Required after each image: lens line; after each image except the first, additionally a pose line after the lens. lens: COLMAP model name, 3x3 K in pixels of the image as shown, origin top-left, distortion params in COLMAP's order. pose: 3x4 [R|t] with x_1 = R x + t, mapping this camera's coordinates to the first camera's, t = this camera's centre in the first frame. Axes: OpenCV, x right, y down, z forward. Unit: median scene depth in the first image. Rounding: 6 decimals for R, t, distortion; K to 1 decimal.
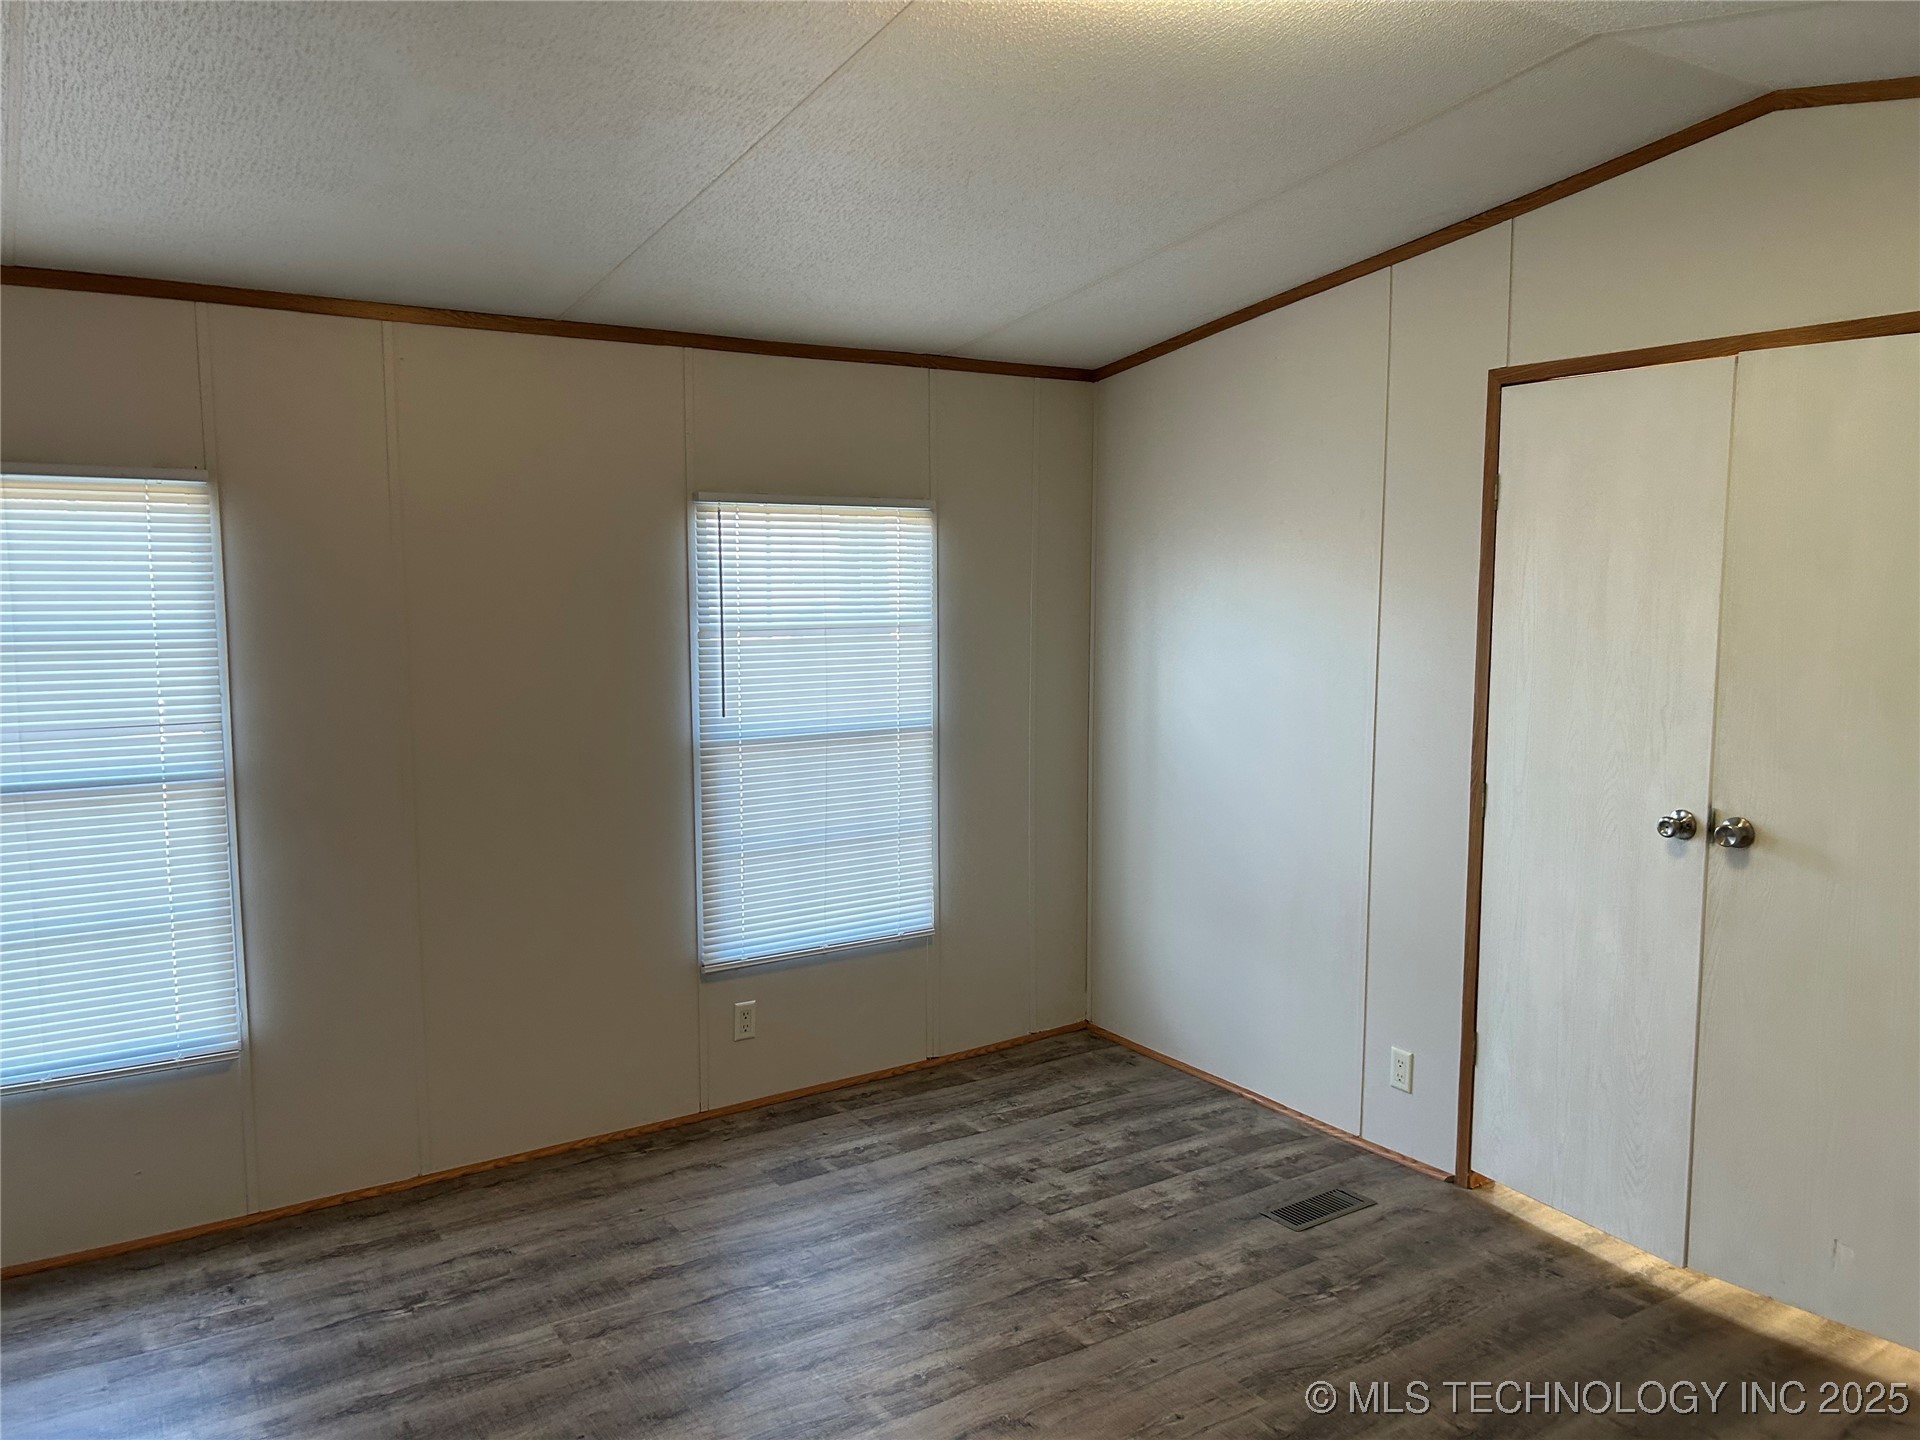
lens RADIAL K [[1432.5, 0, 943.1], [0, 1432.5, 702.8], [0, 0, 1]] dist [0.052783, -0.059653]
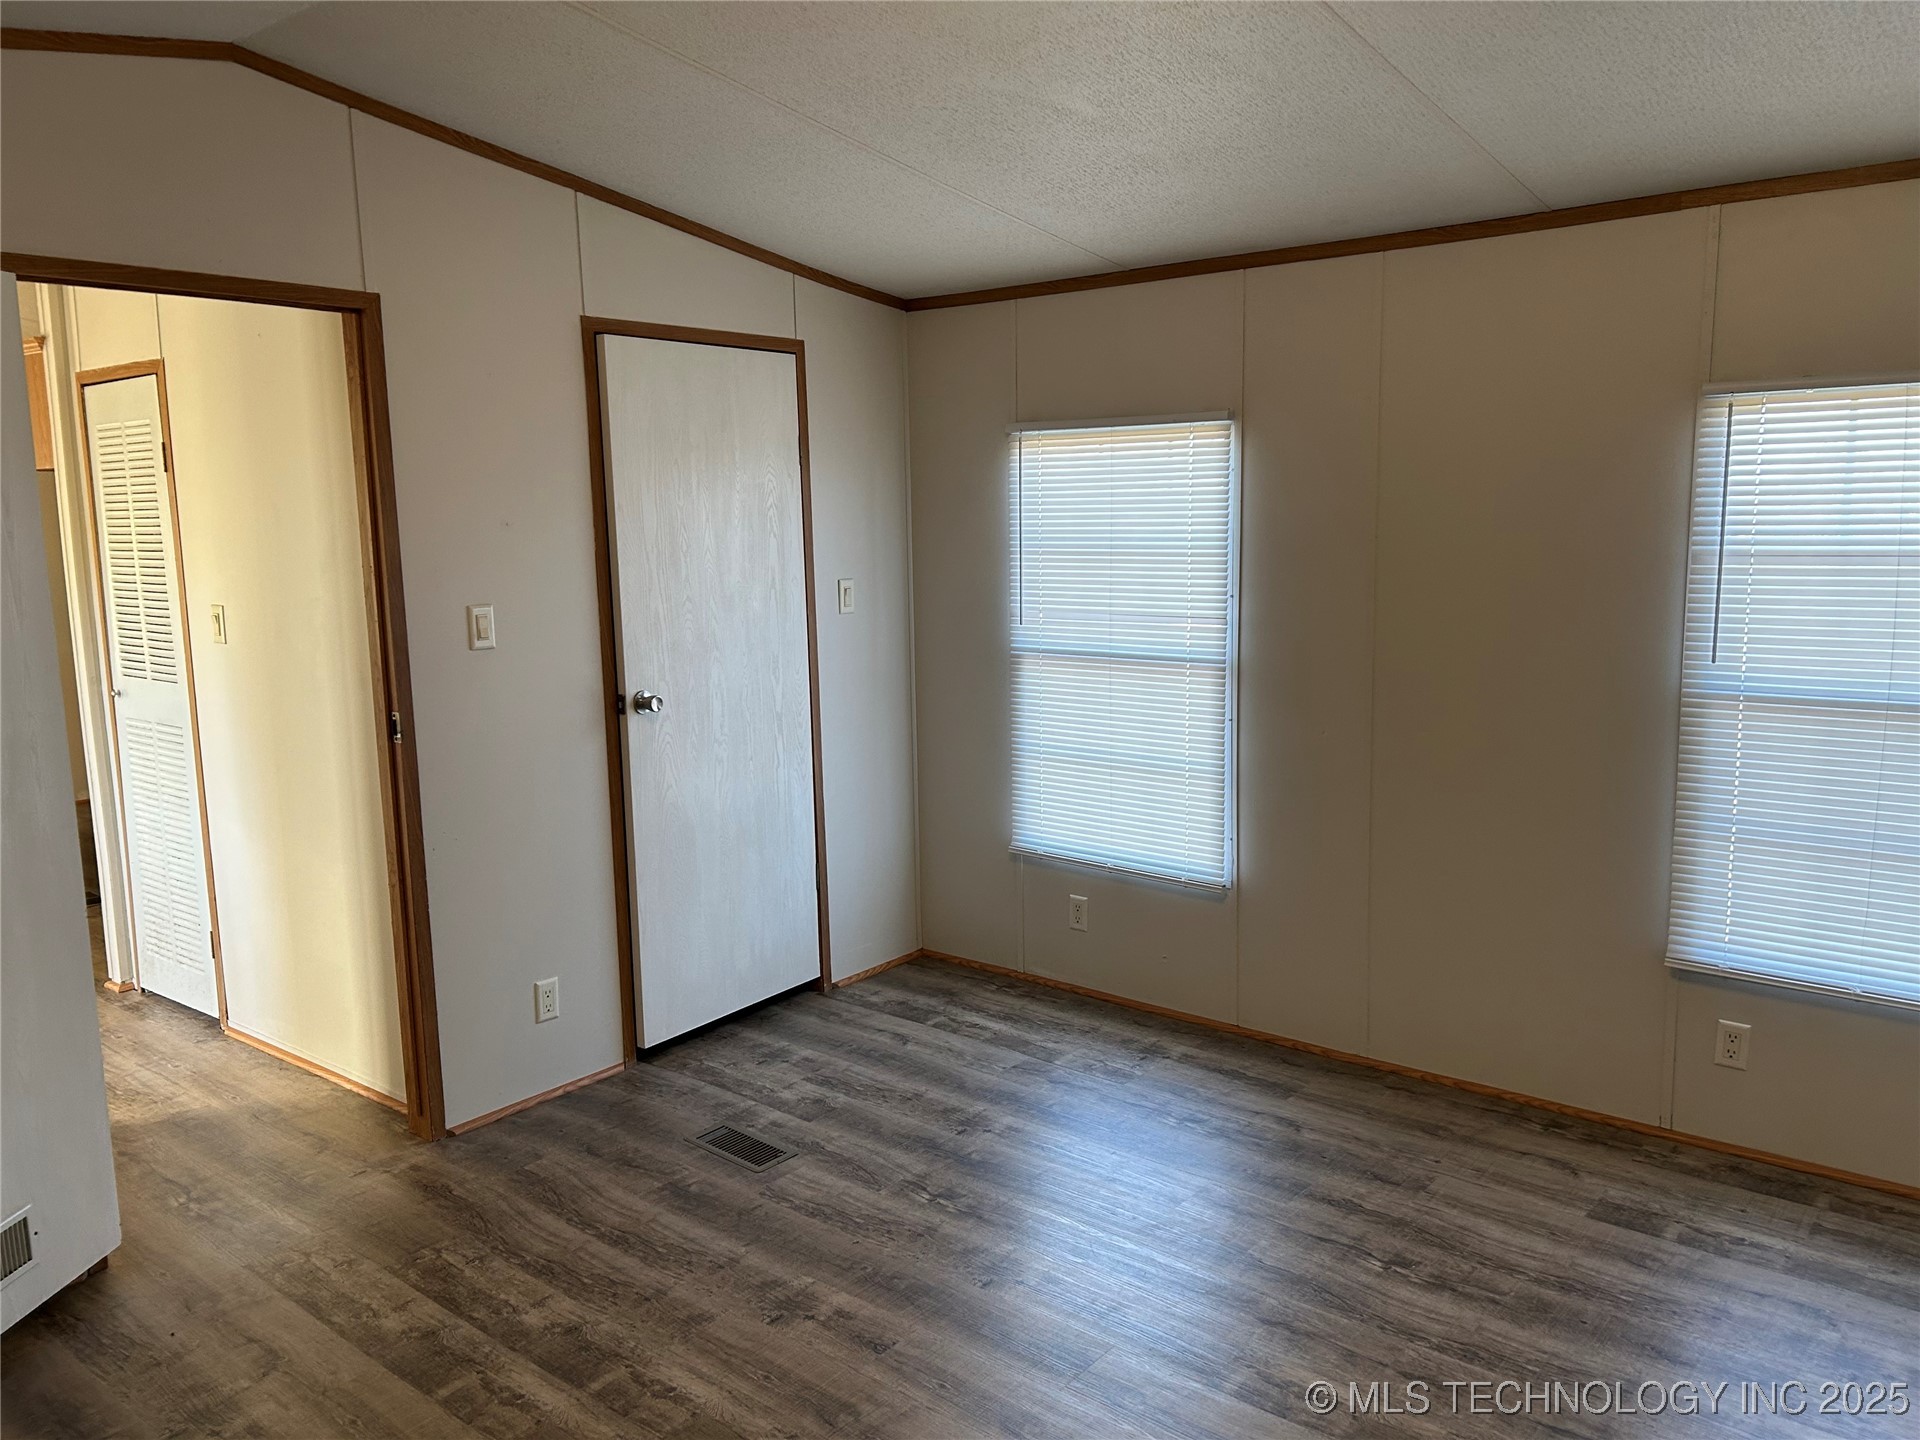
lens RADIAL K [[1432.5, 0, 949.4], [0, 1432.5, 684.4], [0, 0, 1]] dist [0.052783, -0.059653]
pose [[0.295262, 0.112751, -0.948740, 0.530090], [-0.067027, 0.993010, 0.097153, -0.030270], [0.953062, 0.034905, 0.300755, 0.370800]]
